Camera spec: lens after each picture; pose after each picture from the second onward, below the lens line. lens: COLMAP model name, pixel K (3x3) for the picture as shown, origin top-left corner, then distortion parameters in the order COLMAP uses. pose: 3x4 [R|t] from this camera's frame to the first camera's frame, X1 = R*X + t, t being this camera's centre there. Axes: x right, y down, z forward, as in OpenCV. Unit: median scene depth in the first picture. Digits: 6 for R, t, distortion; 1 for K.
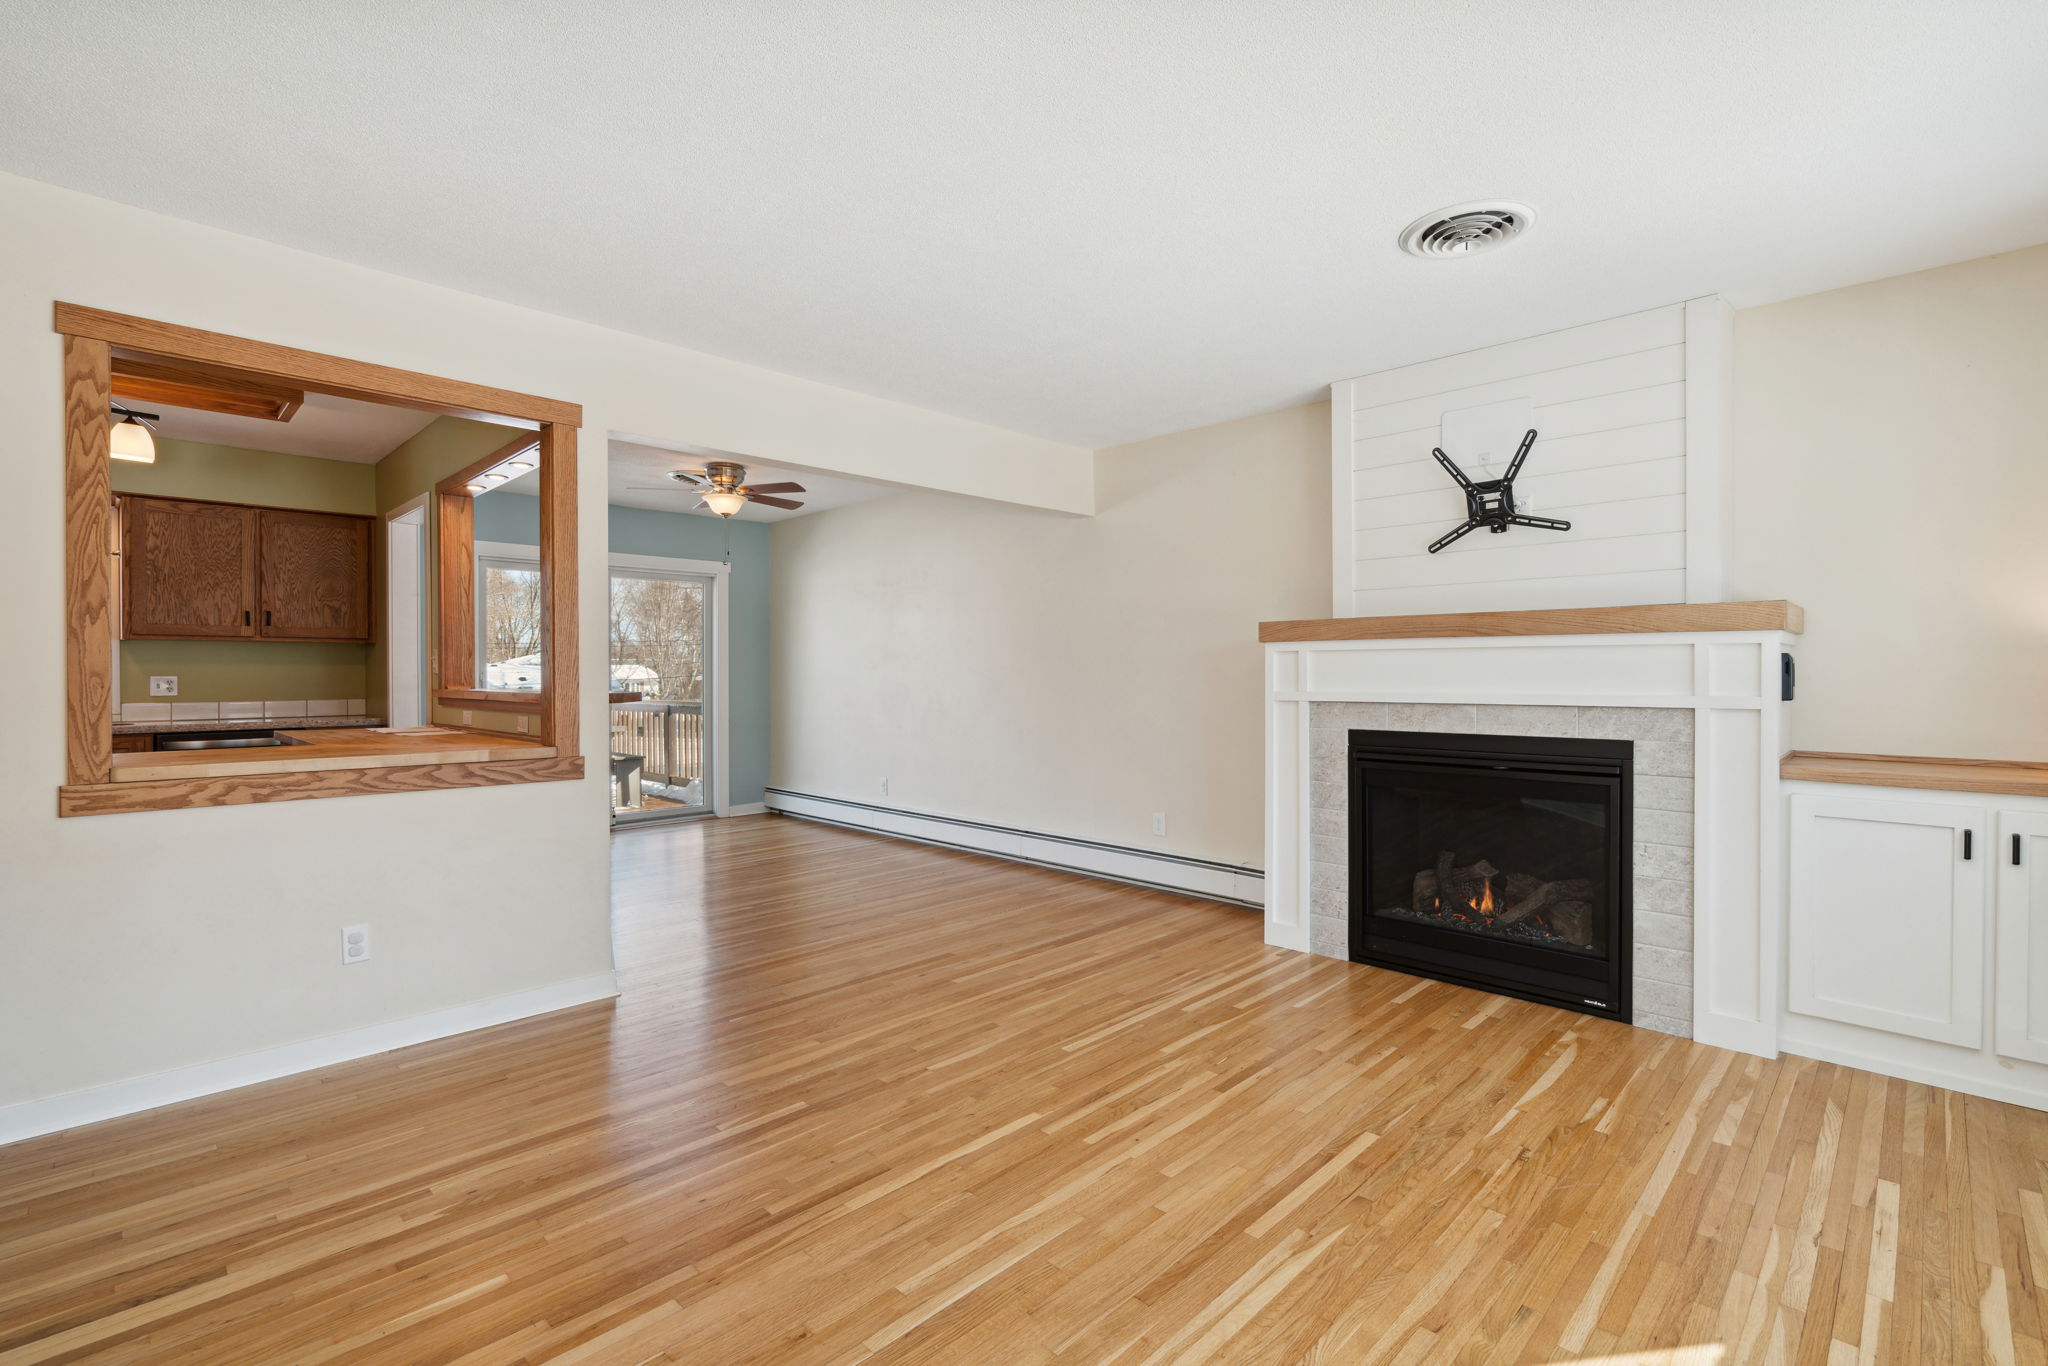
lens RADIAL K [[926.4, 0, 1024.7], [0, 926.4, 680.7], [0, 0, 1]] dist [-0.004999, 0.001329]
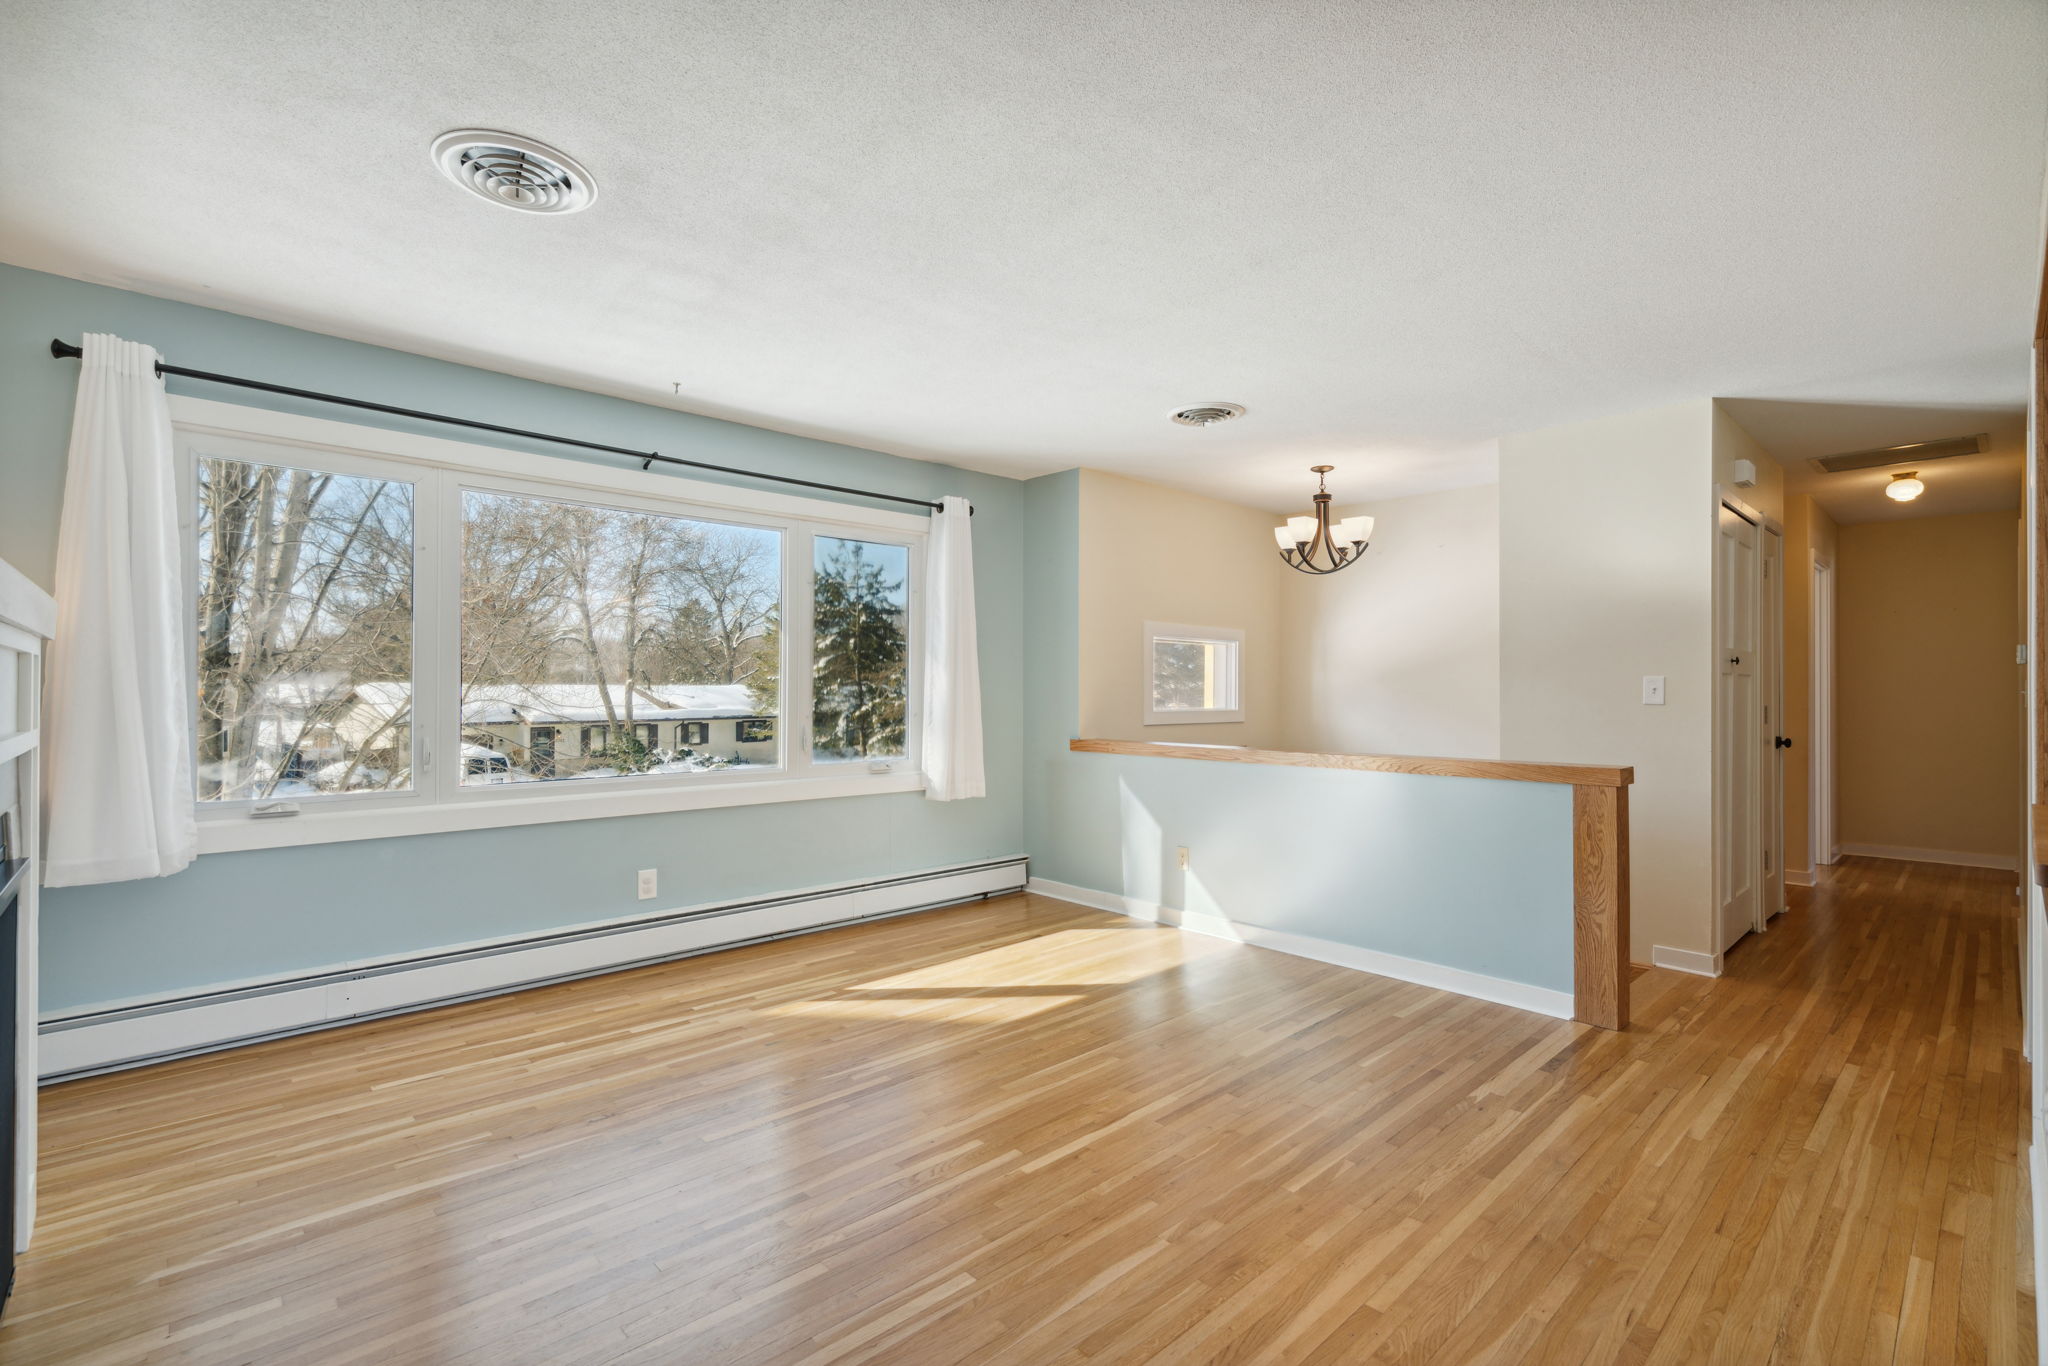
lens RADIAL K [[926.4, 0, 1029.6], [0, 926.4, 675.4], [0, 0, 1]] dist [-0.004999, 0.001329]
pose [[-0.999438, -0.001973, 0.033469, -0.019946], [-0.002052, 0.999995, -0.002332, -0.027072], [-0.033464, -0.002399, -0.999437, 1.790634]]
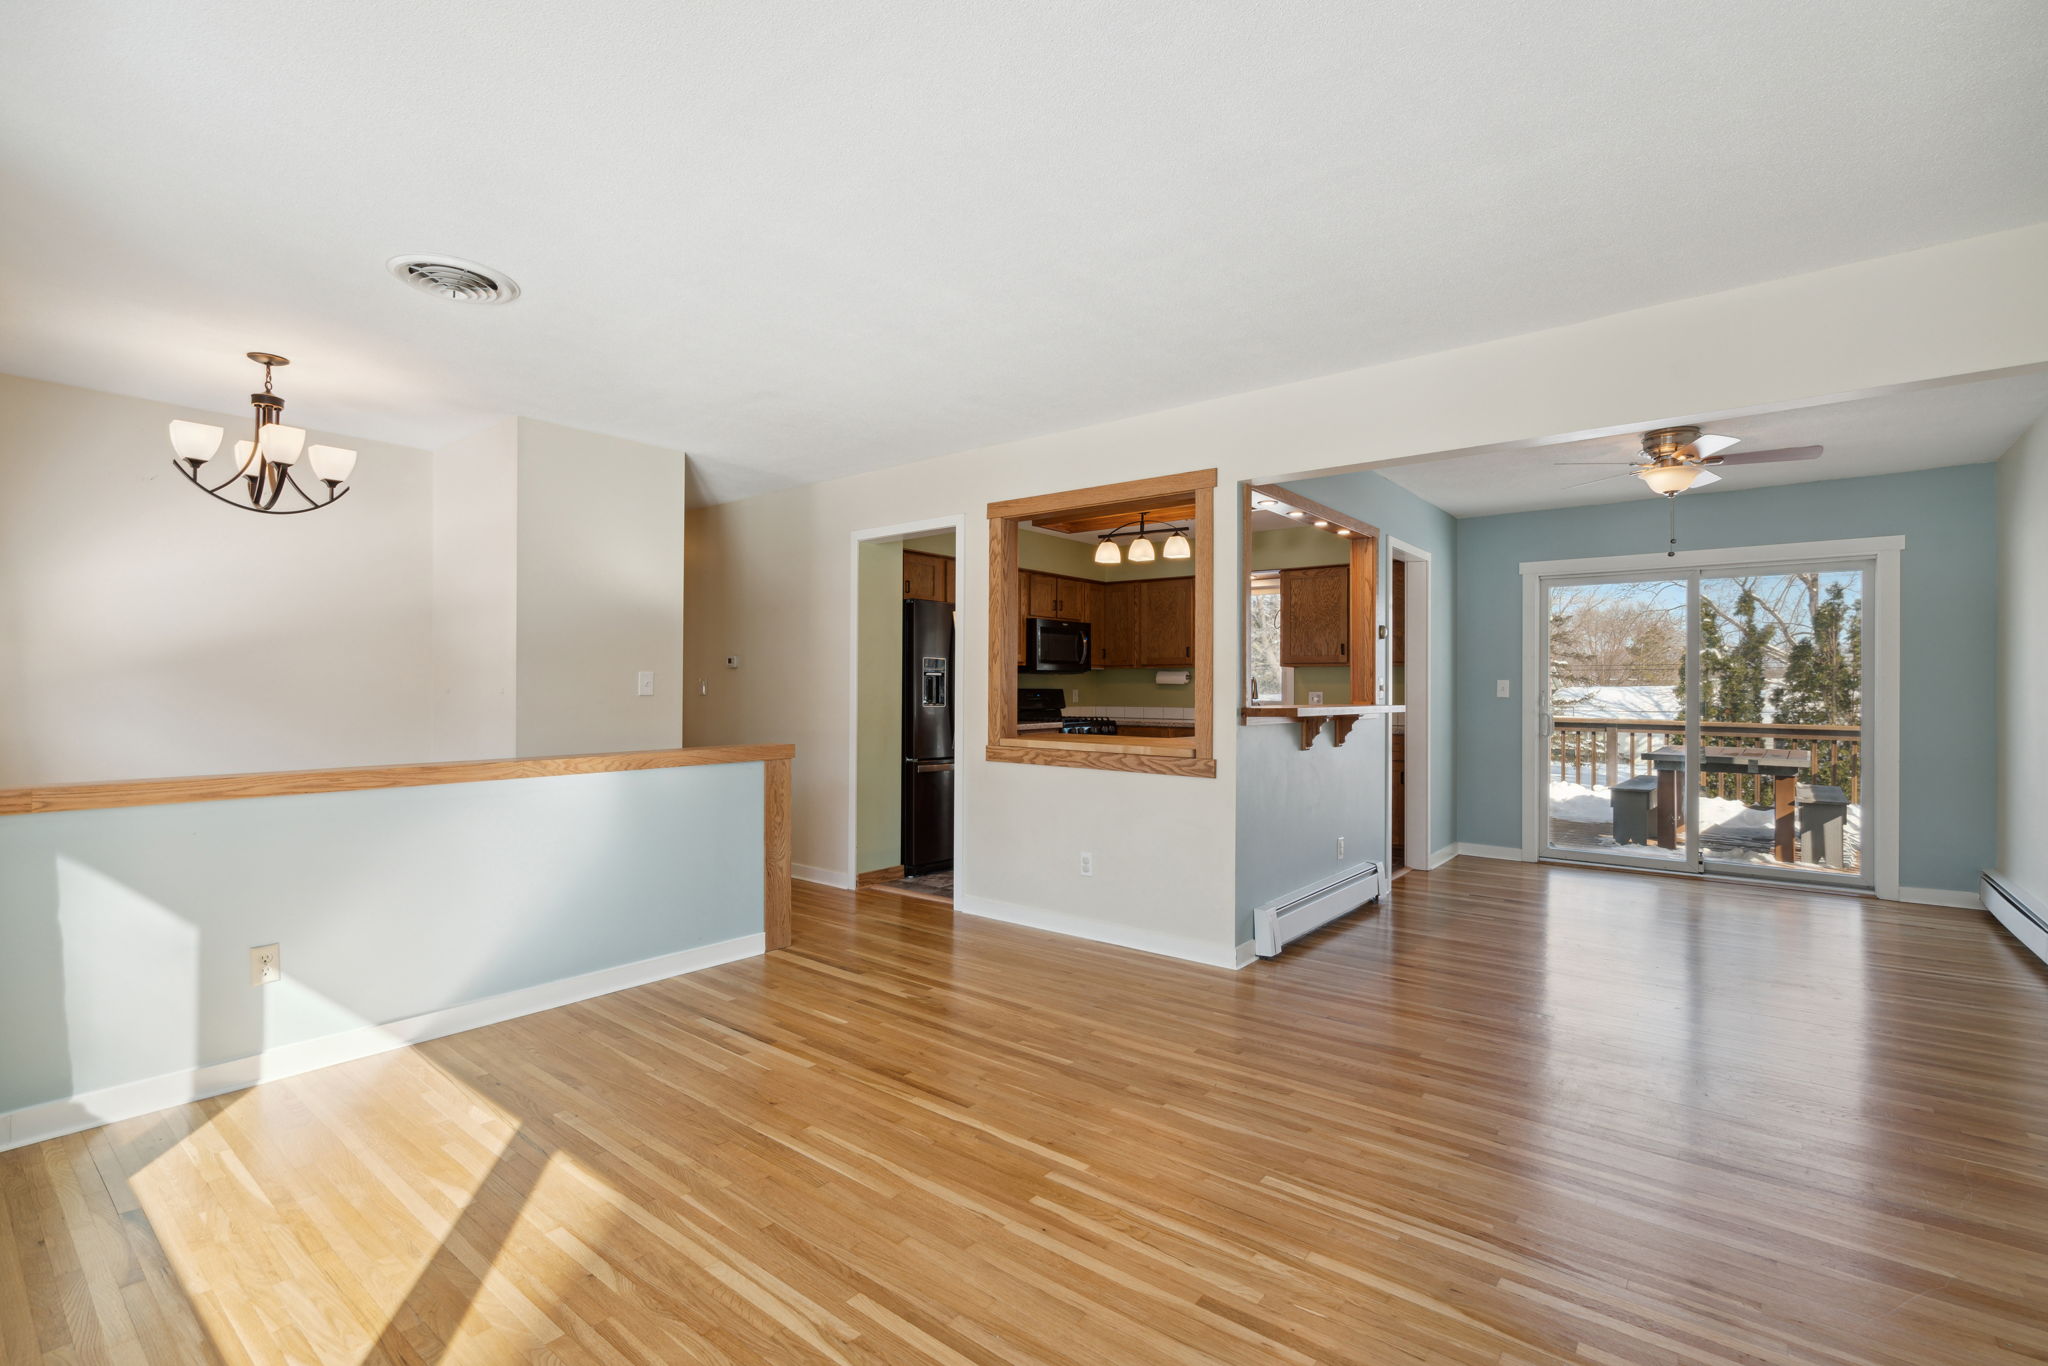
lens RADIAL K [[926.4, 0, 1021.4], [0, 926.4, 690.0], [0, 0, 1]] dist [-0.004999, 0.001329]
pose [[0.102227, 0.003478, -0.994755, 0.857035], [-0.013951, 0.999901, 0.002062, -0.009181], [0.994663, 0.013667, 0.102265, 0.773241]]
